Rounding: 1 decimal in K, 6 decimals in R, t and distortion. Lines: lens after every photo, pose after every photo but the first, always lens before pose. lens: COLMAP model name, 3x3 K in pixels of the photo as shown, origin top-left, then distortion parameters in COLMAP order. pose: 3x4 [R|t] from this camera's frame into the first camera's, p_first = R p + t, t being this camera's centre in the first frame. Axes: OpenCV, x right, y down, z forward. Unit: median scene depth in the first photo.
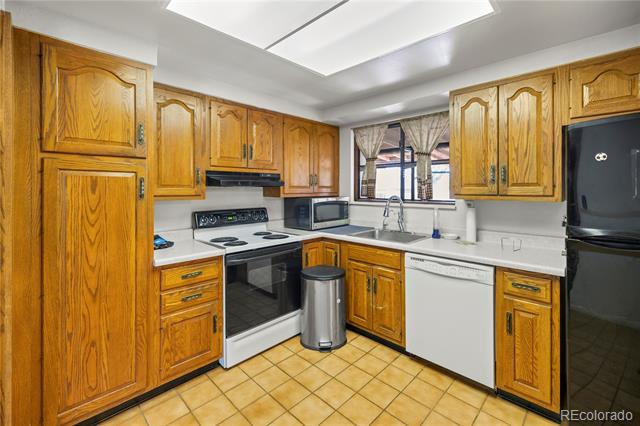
lens RADIAL K [[278.9, 0, 324.4], [0, 278.9, 188.5], [0, 0, 1]] dist [-0.010542, -0.001298]
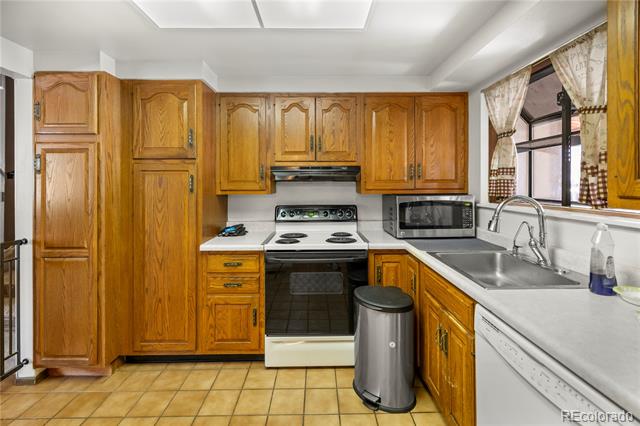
lens RADIAL K [[278.9, 0, 319.1], [0, 278.9, 184.8], [0, 0, 1]] dist [-0.010542, -0.001298]
pose [[0.701967, -0.001868, -0.712208, 0.435571], [0.004199, 0.999990, 0.001516, 0.002875], [0.712198, -0.004055, 0.701967, 0.403385]]
